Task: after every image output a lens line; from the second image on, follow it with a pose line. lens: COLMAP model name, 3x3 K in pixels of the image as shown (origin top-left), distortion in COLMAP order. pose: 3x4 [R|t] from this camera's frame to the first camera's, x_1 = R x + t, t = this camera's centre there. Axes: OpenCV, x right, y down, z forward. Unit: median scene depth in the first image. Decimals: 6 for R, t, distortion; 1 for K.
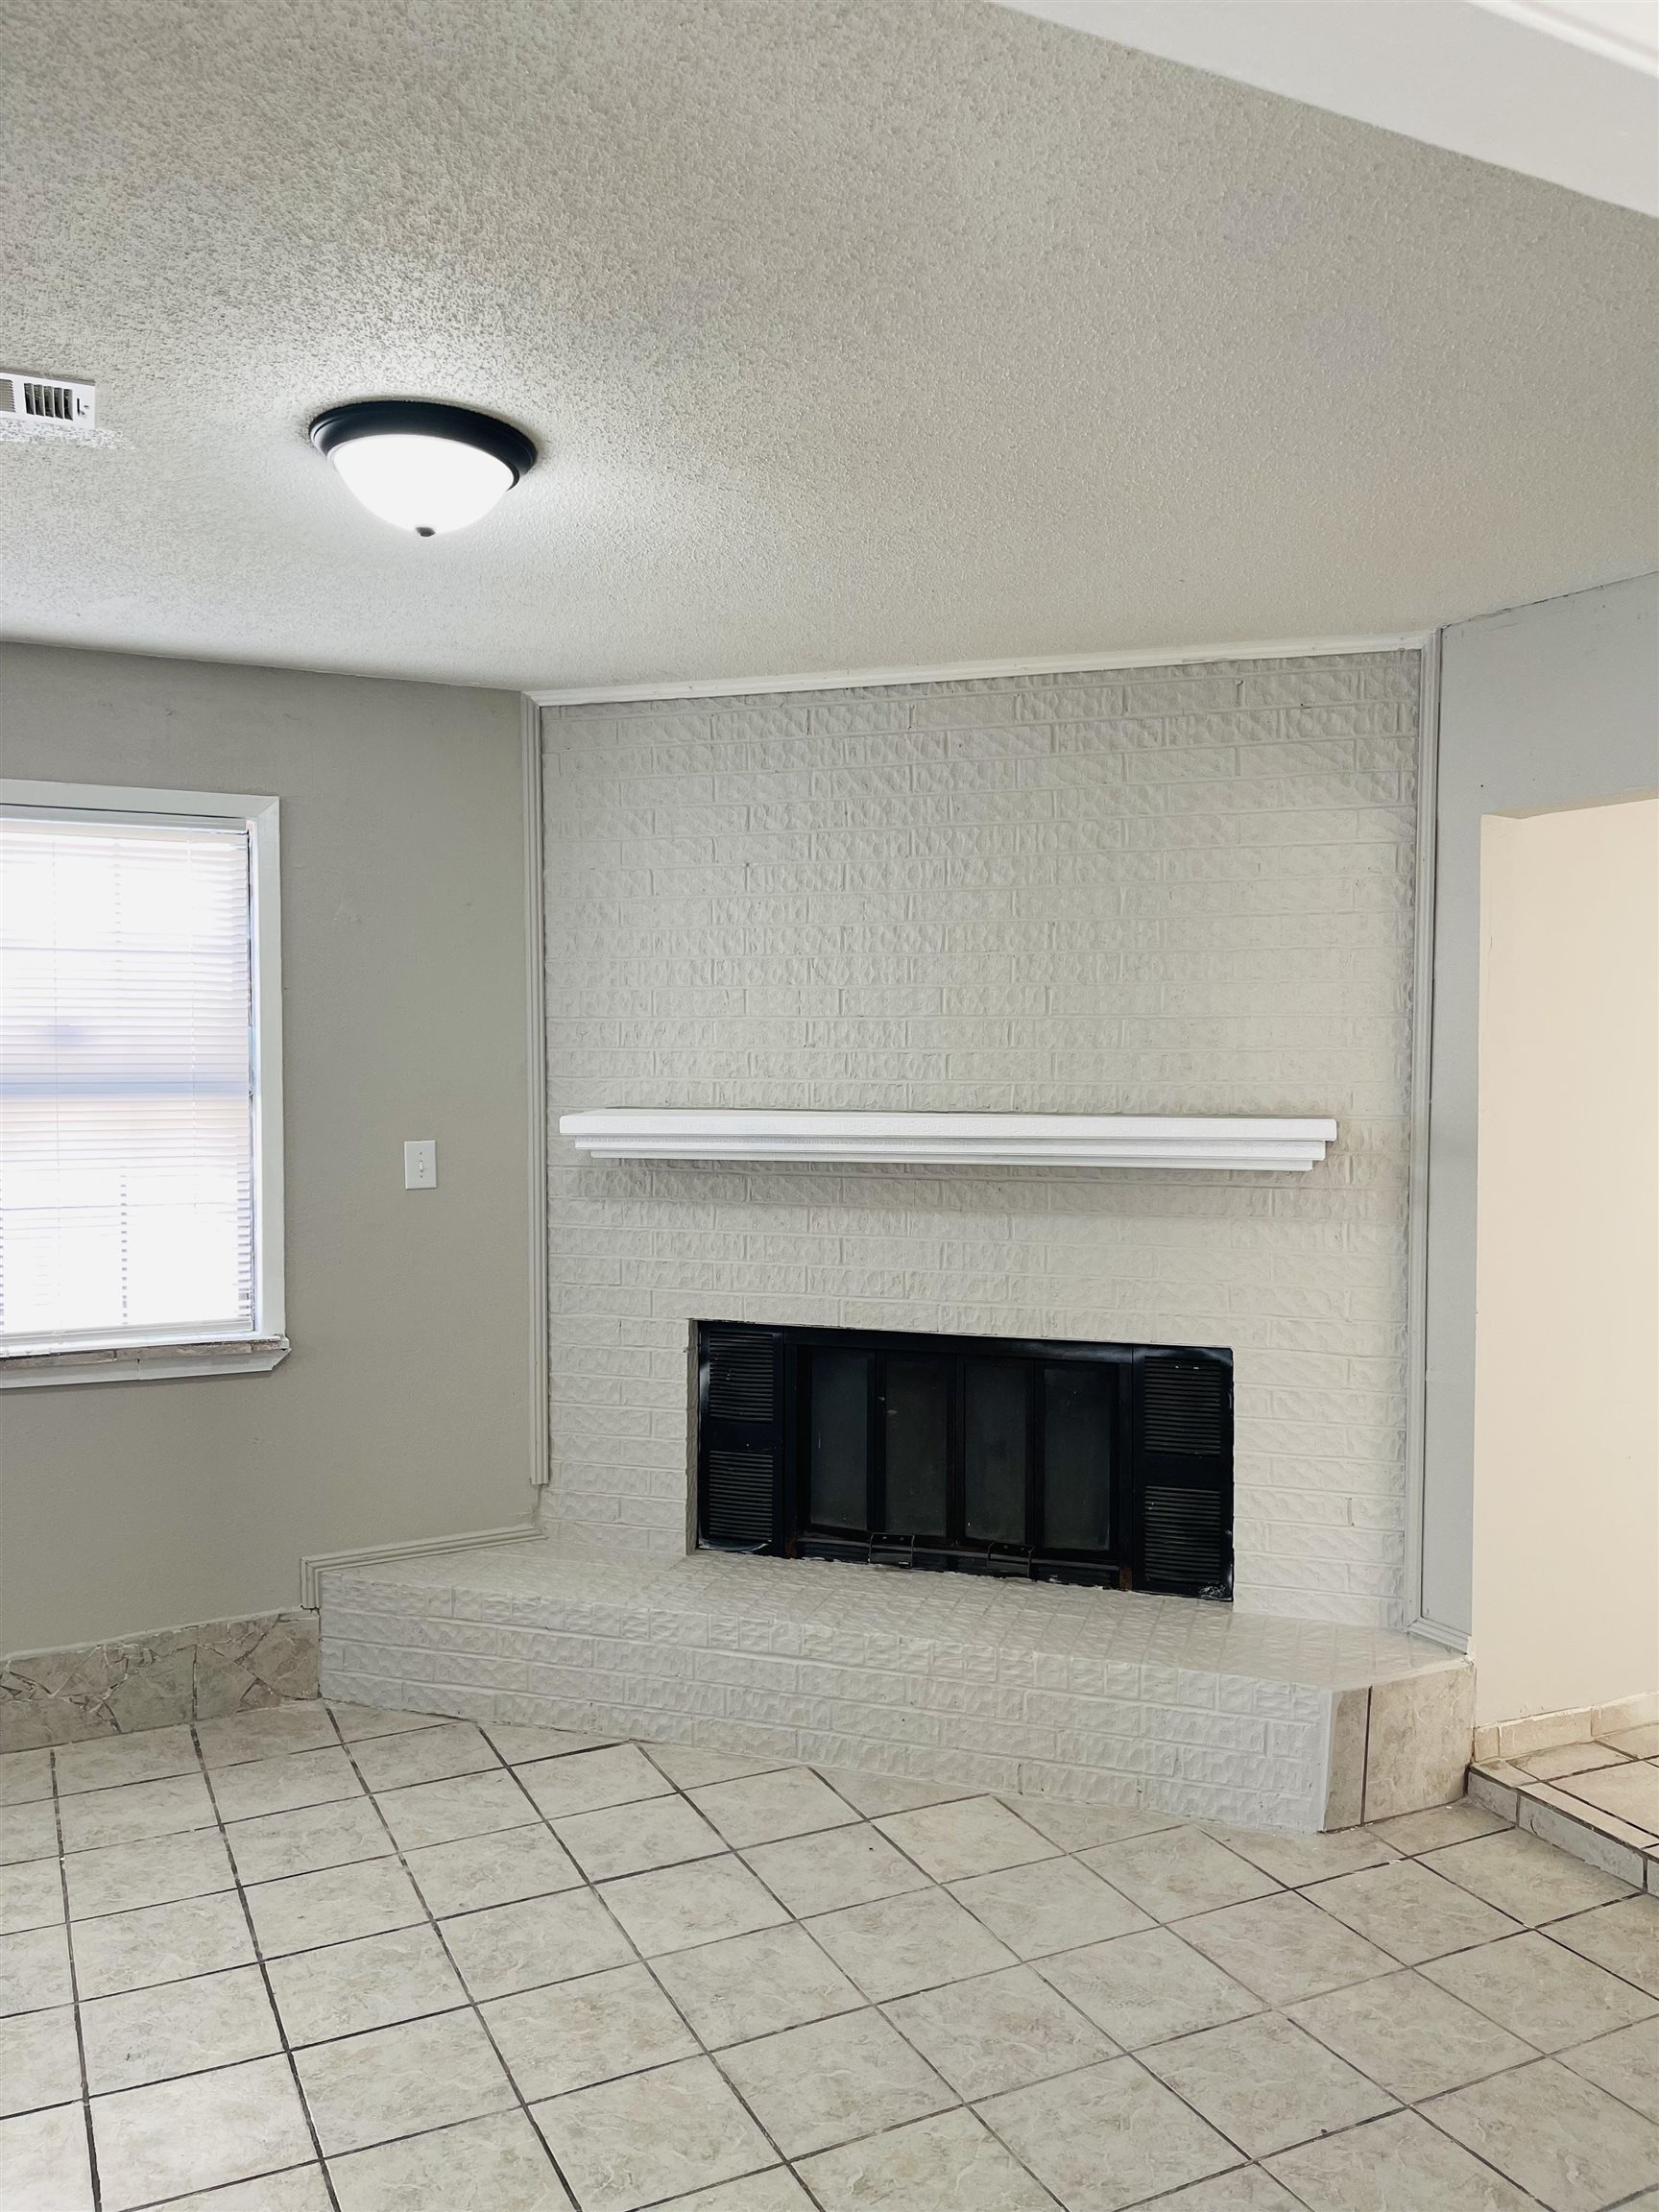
lens RADIAL K [[1701.9, 0, 829.5], [0, 1701.9, 1106.0], [0, 0, 1]] dist [0.005838, -0.066226]
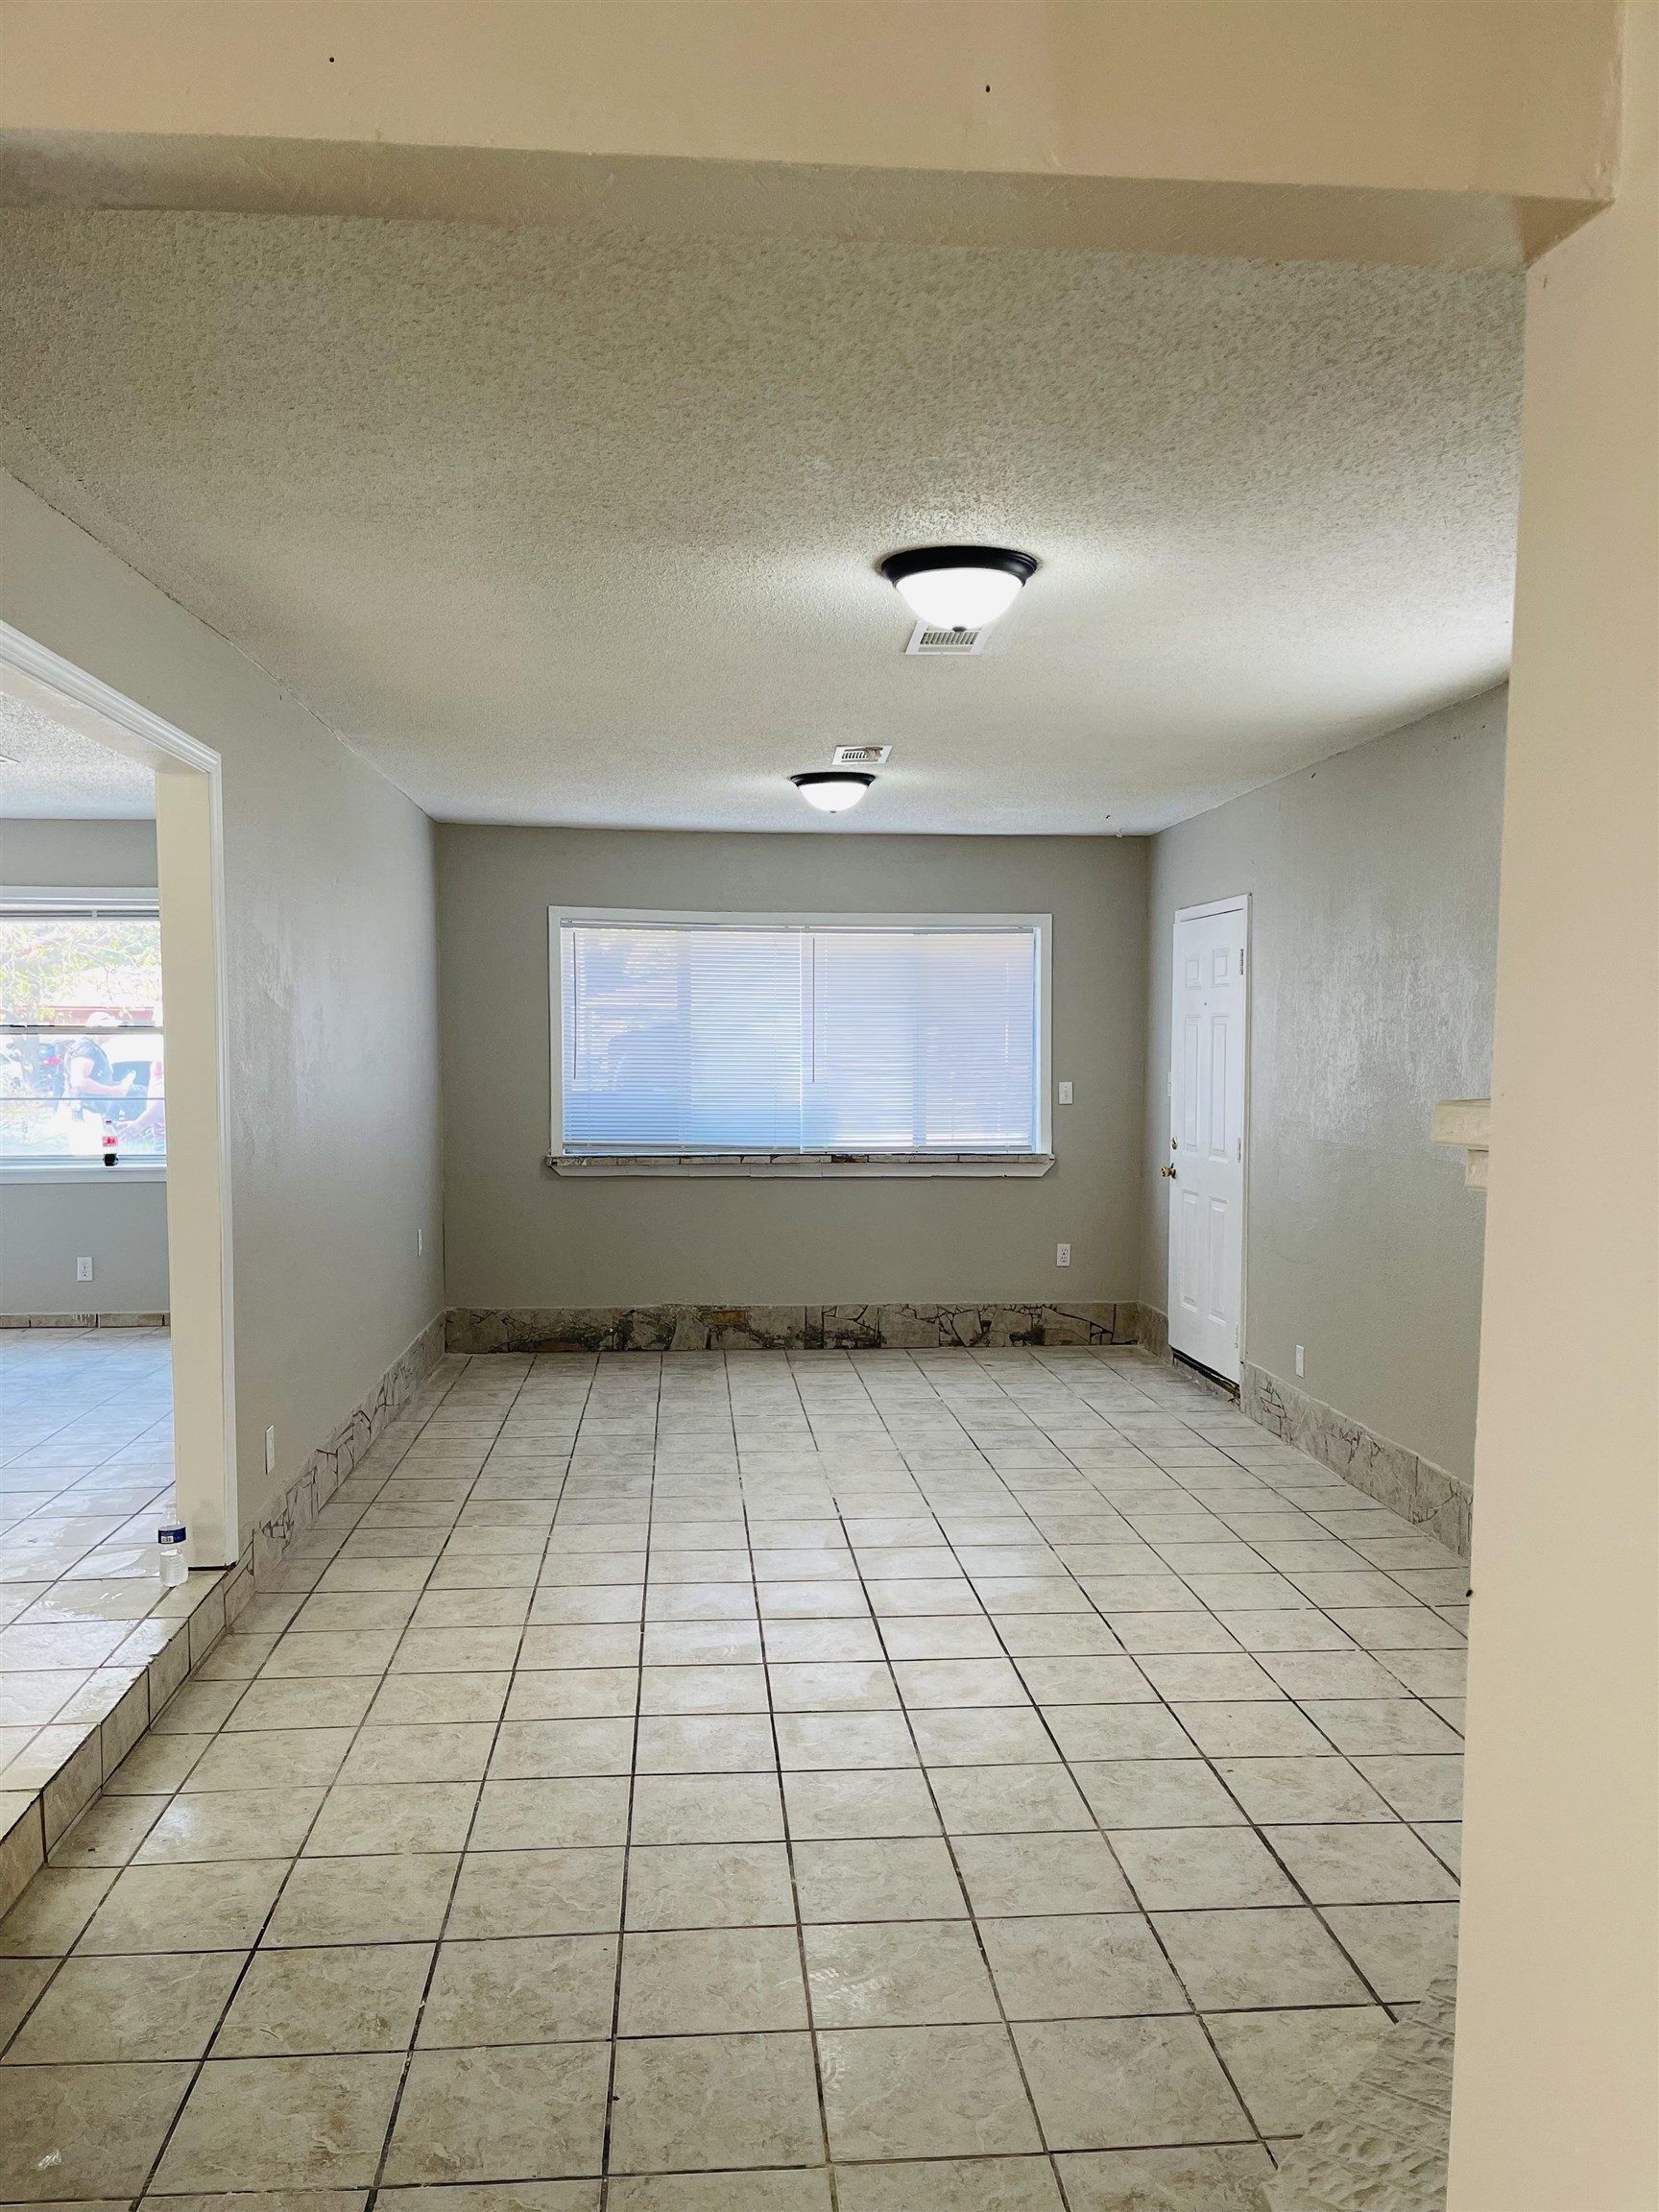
lens RADIAL K [[1701.9, 0, 829.5], [0, 1701.9, 1106.0], [0, 0, 1]] dist [0.005838, -0.066226]
pose [[-0.364718, 0.049599, -0.929796, 0.960055], [-0.050199, 0.996081, 0.072826, -0.032237], [0.929764, 0.073236, -0.360799, 1.214072]]
